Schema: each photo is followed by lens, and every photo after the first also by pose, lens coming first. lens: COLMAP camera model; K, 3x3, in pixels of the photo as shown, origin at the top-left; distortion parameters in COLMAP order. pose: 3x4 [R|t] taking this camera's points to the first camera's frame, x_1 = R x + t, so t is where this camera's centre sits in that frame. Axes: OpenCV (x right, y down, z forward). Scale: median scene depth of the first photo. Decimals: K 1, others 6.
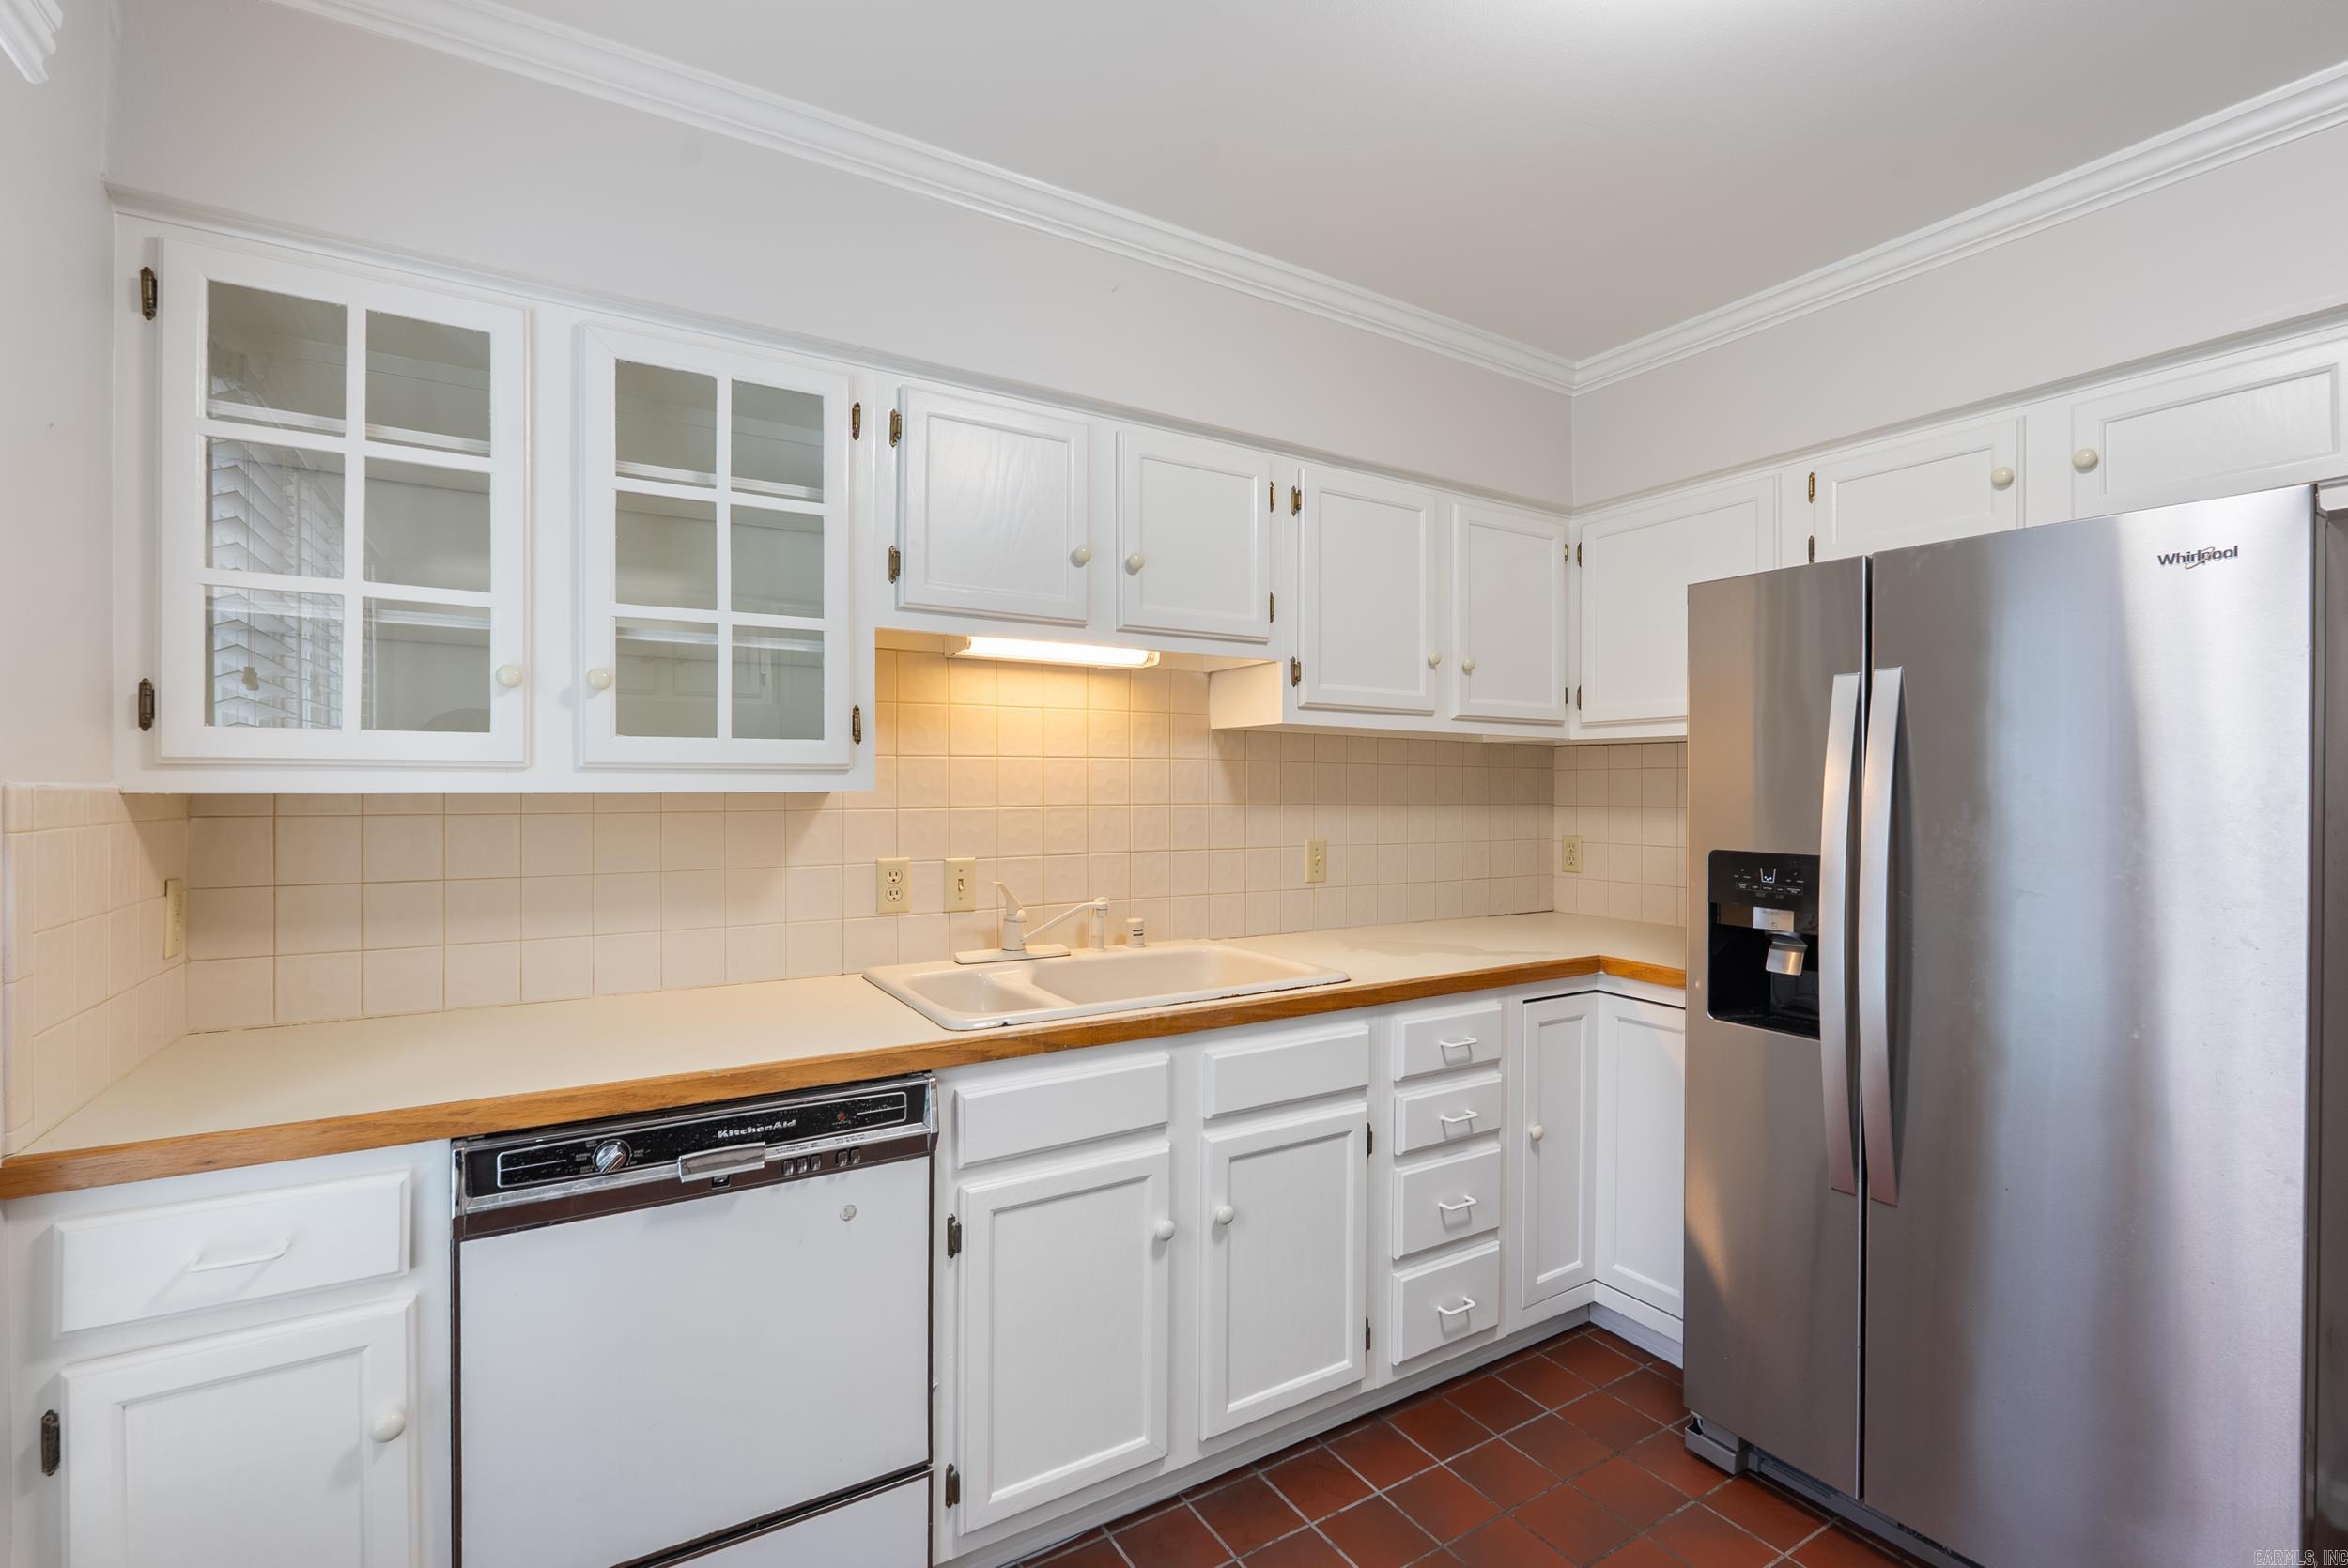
lens RADIAL K [[1035.9, 0, 1166.6], [0, 1035.9, 785.6], [0, 0, 1]] dist [-0.007161, 0.001701]
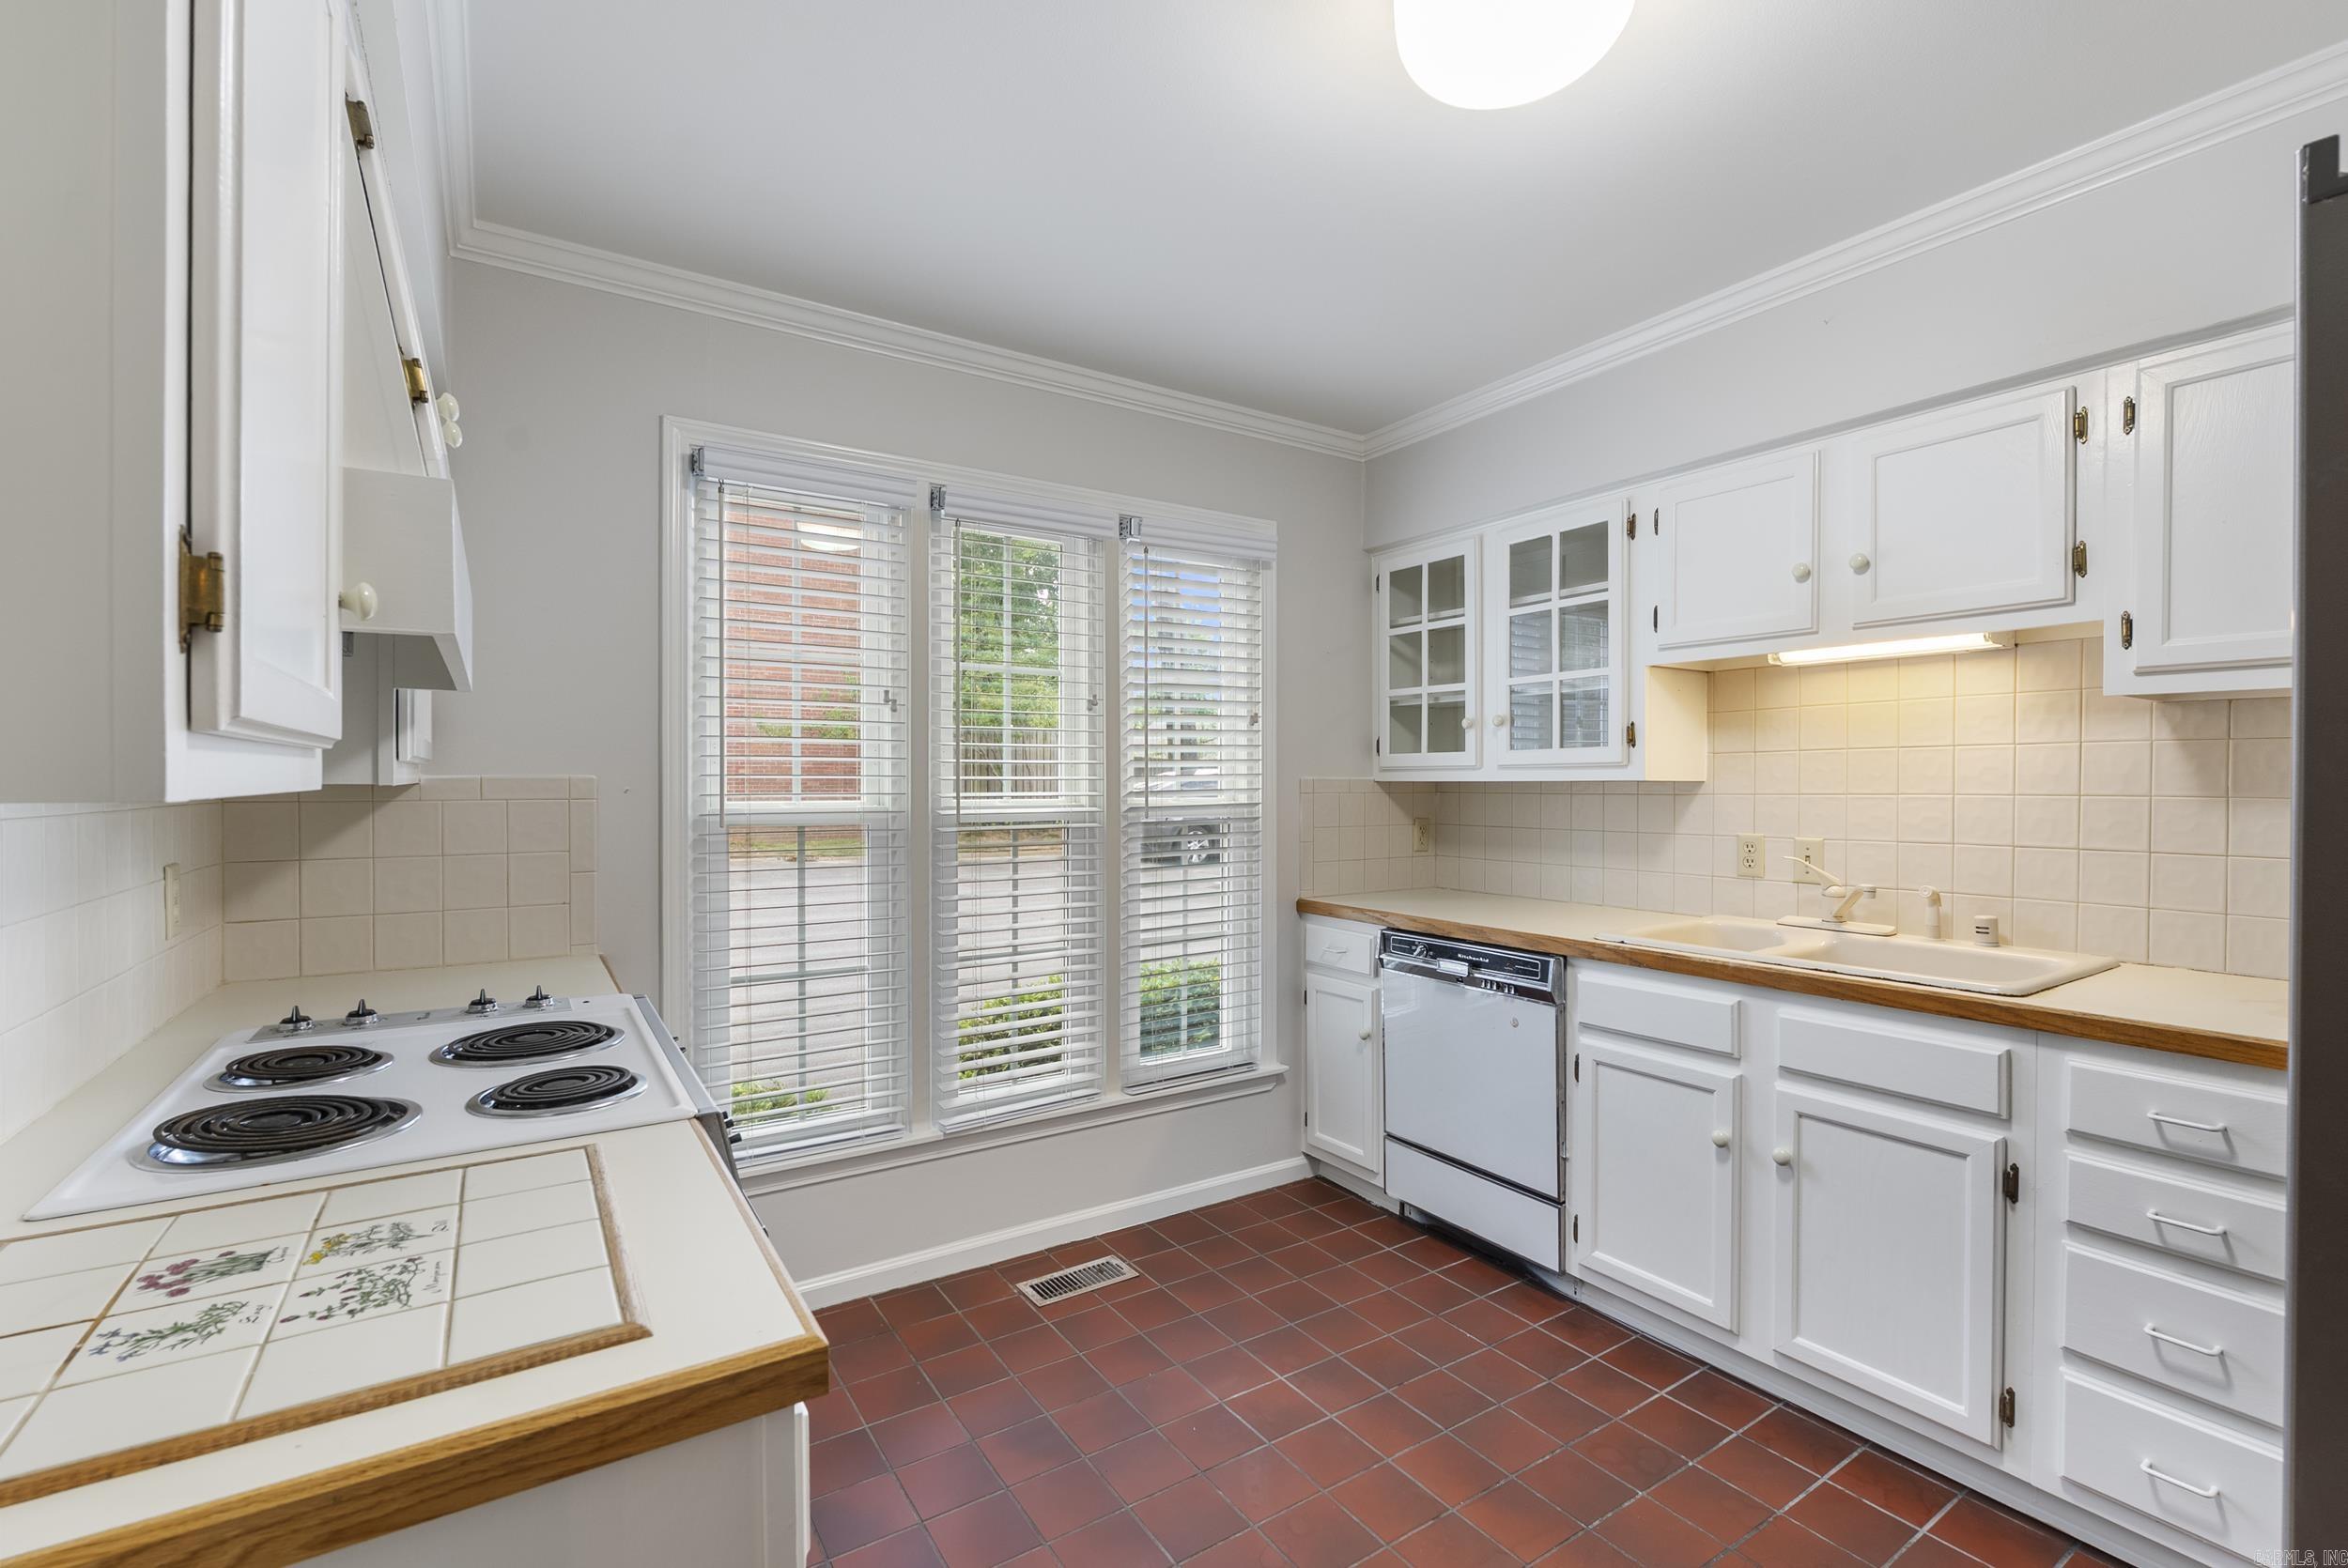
lens RADIAL K [[1035.9, 0, 1169.2], [0, 1035.9, 792.9], [0, 0, 1]] dist [-0.007161, 0.001701]
pose [[0.027642, 0.009041, -0.999577, 1.132718], [0.002577, 0.999955, 0.009116, 0.008570], [0.999615, -0.002828, 0.027617, 0.301074]]
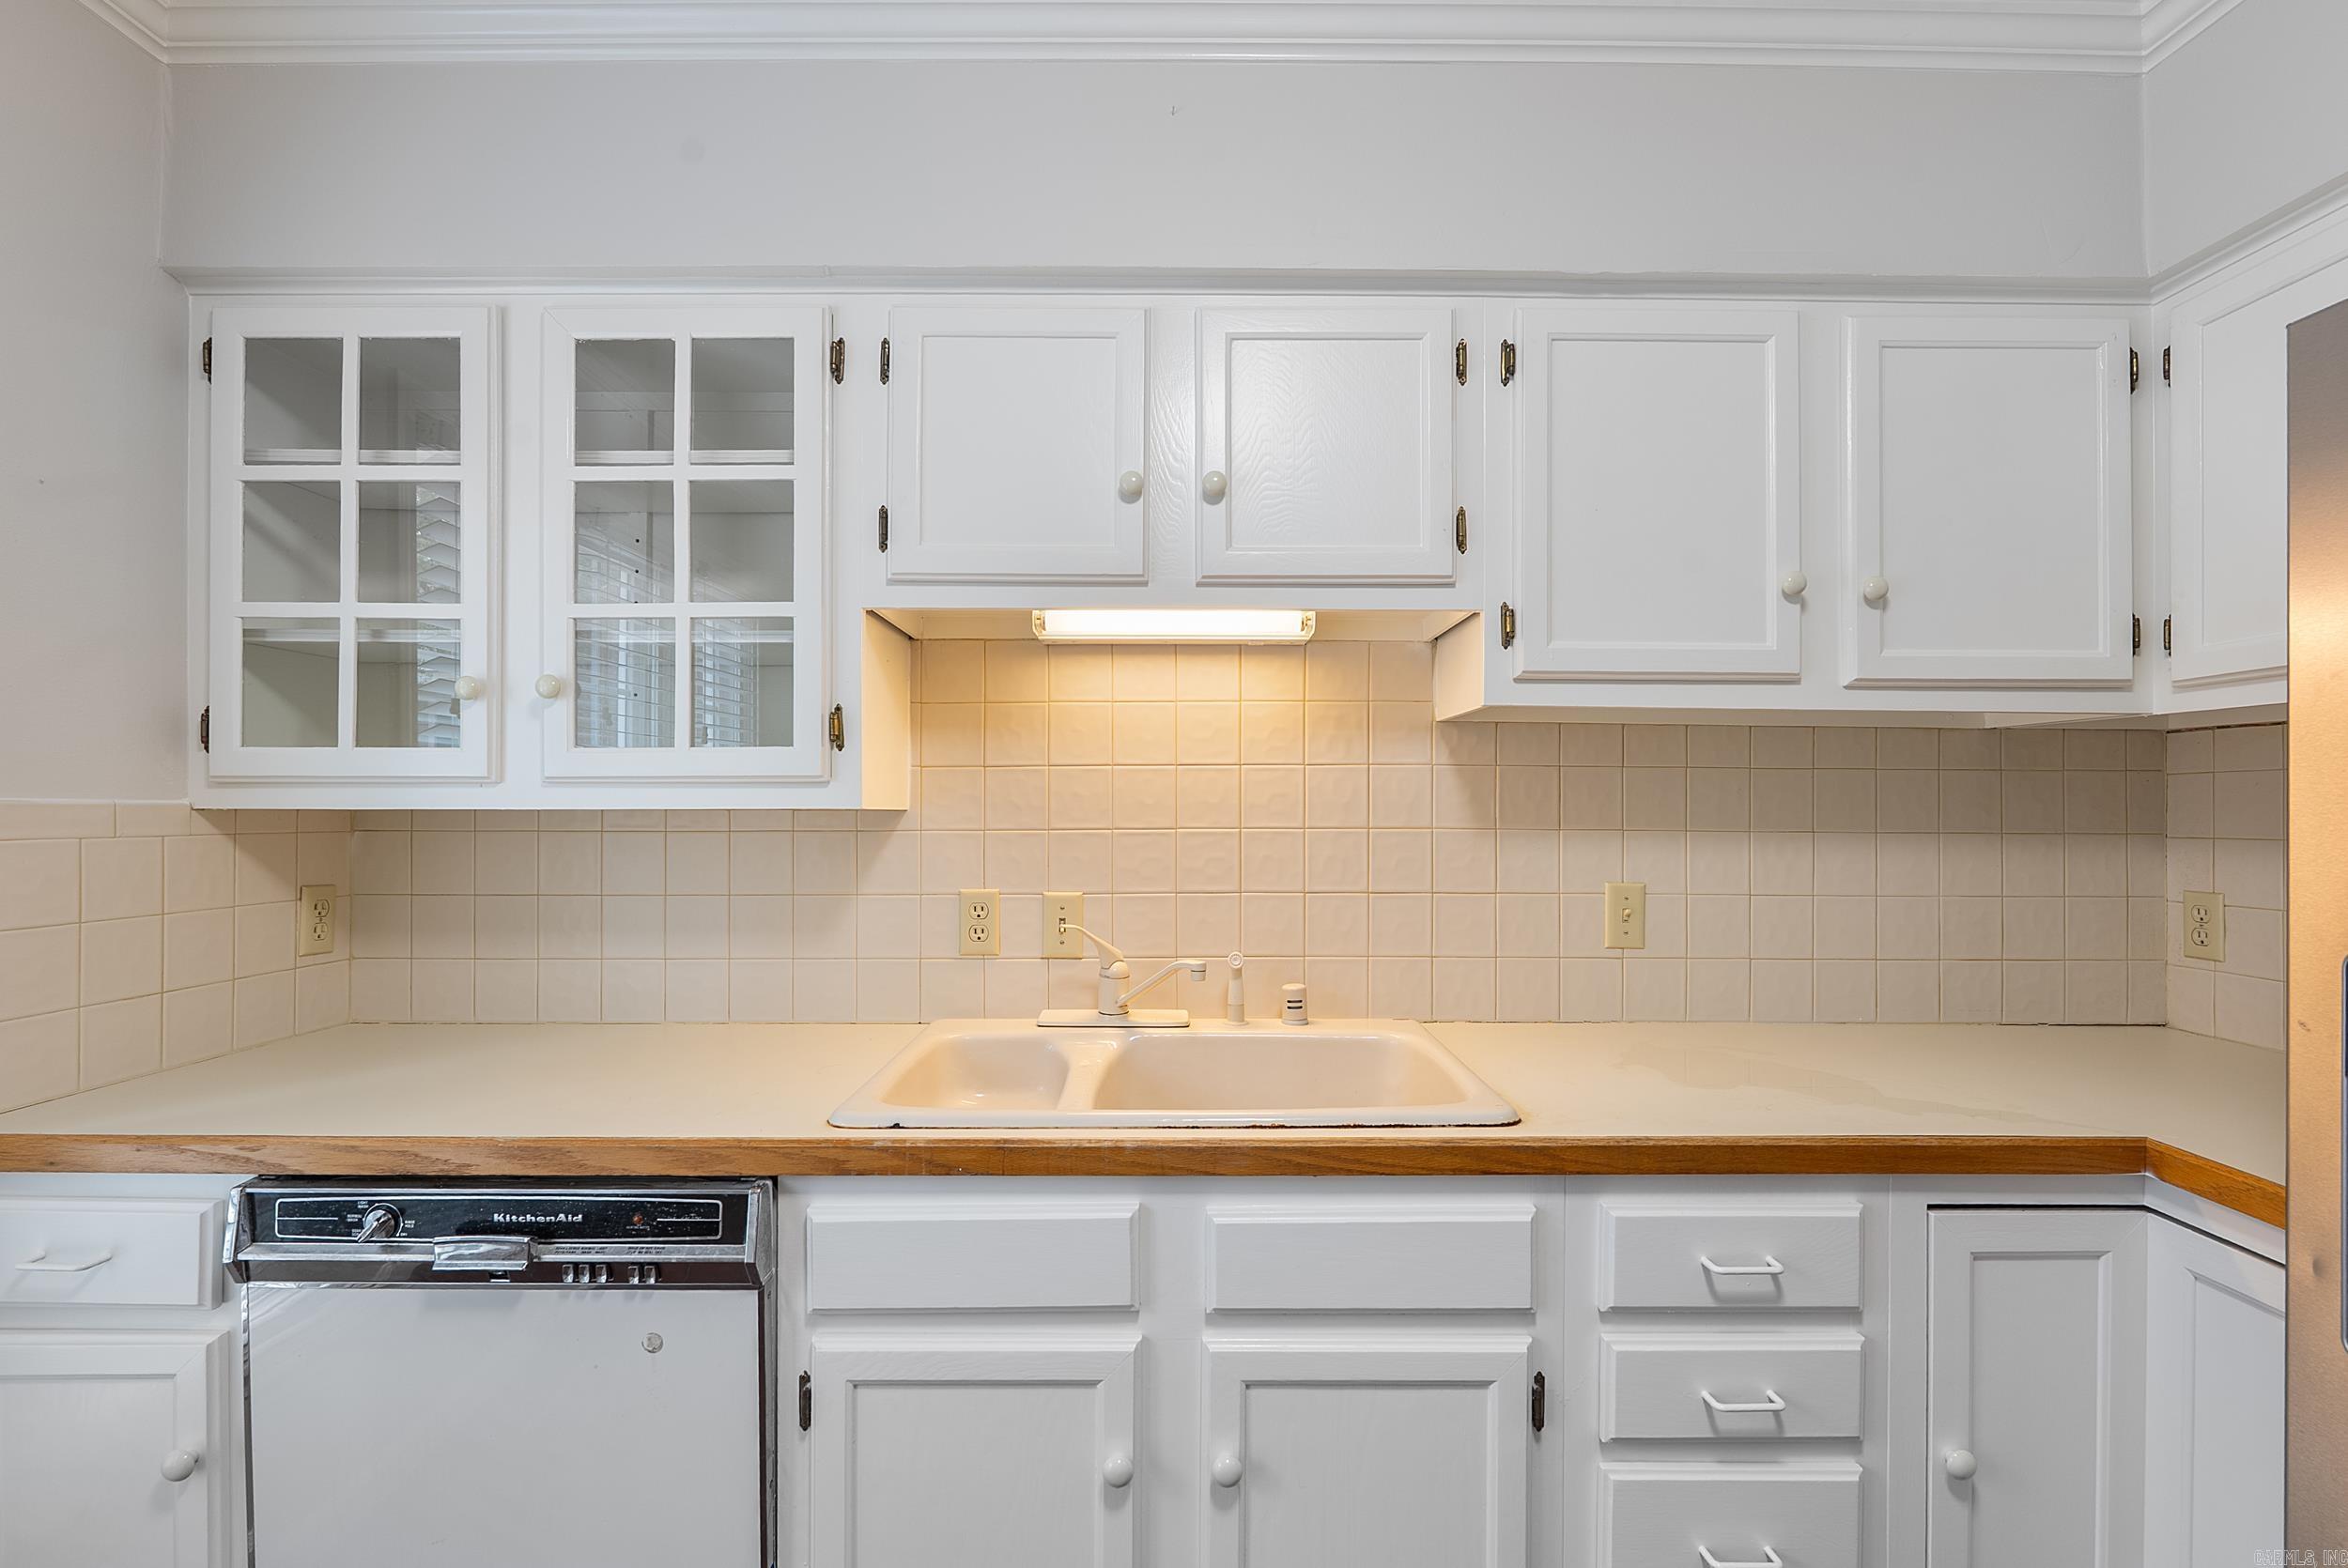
lens RADIAL K [[1035.9, 0, 1180.8], [0, 1035.9, 803.3], [0, 0, 1]] dist [-0.007161, 0.001701]
pose [[0.856770, -0.003643, -0.515686, 0.355682], [0.000955, 0.999985, -0.005476, 0.006194], [0.515698, 0.004199, 0.856760, 0.429299]]
